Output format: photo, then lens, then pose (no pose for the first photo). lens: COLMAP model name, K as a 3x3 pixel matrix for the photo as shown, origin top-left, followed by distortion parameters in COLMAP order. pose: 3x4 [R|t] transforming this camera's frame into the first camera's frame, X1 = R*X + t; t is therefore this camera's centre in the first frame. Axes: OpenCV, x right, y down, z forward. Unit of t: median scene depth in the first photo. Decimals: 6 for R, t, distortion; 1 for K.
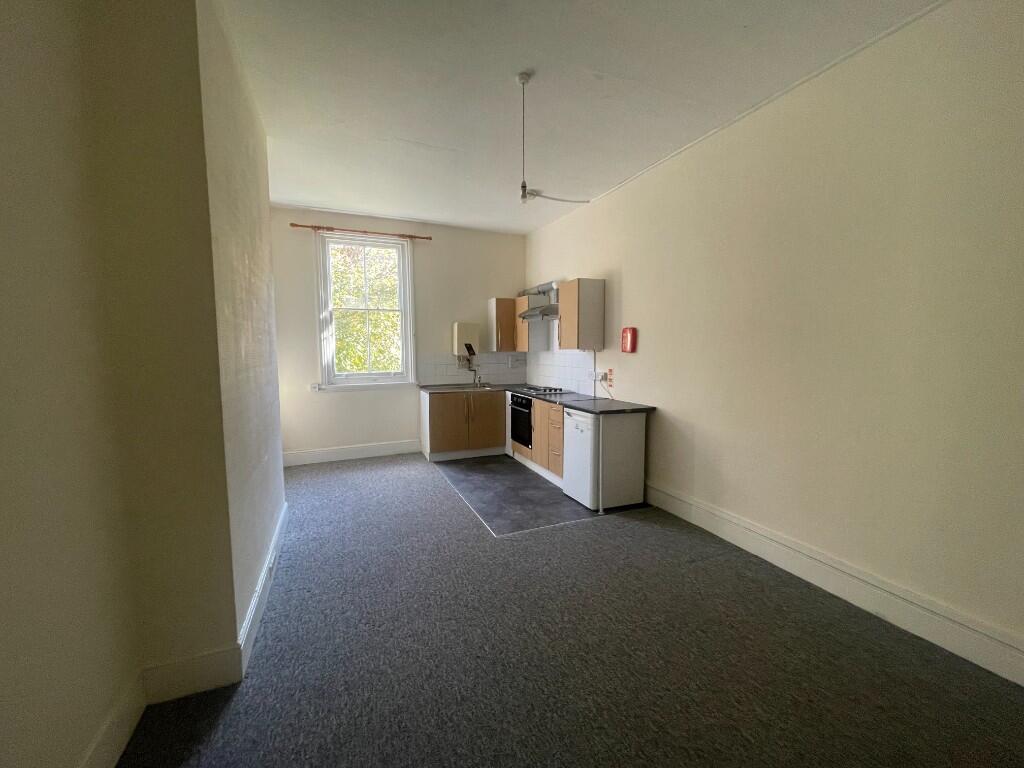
lens RADIAL K [[409.2, 0, 515.0], [0, 409.2, 383.5], [0, 0, 1]] dist [-0.000854, 0.000050]
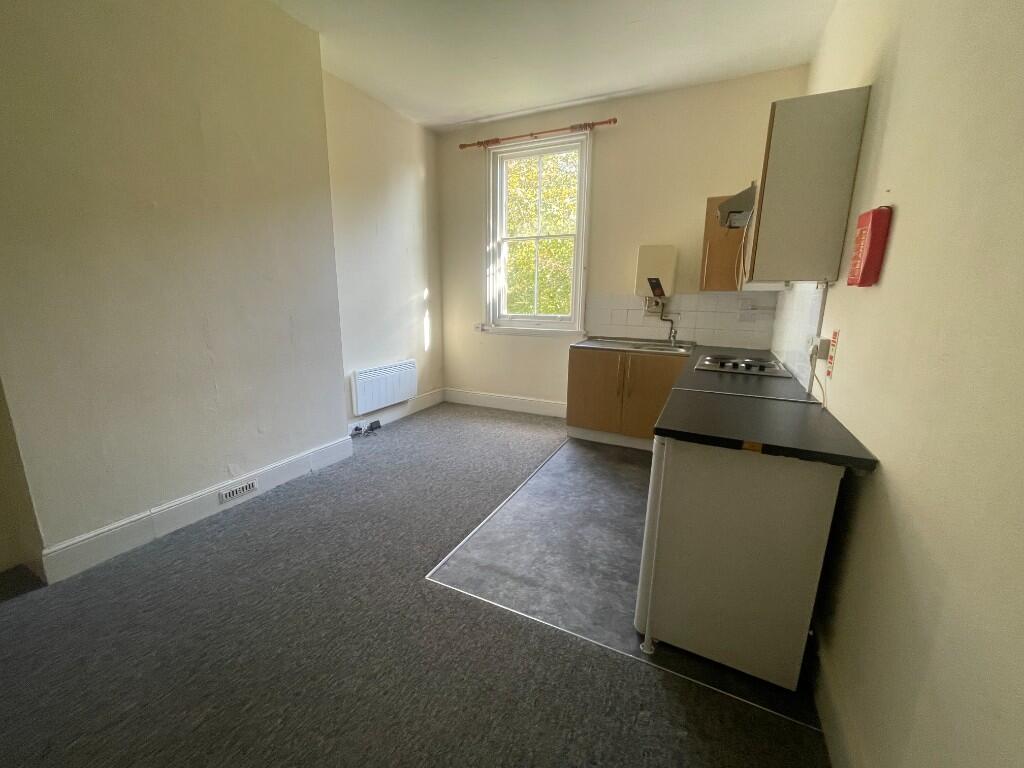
lens RADIAL K [[411.7, 0, 512.0], [0, 411.7, 384.0], [0, 0, 1]] dist [-0.000418, 0.000643]
pose [[0.645681, 0.174295, -0.743450, 0.286687], [-0.080318, 0.983703, 0.160865, -0.020939], [0.759372, -0.044155, 0.649157, 0.435488]]
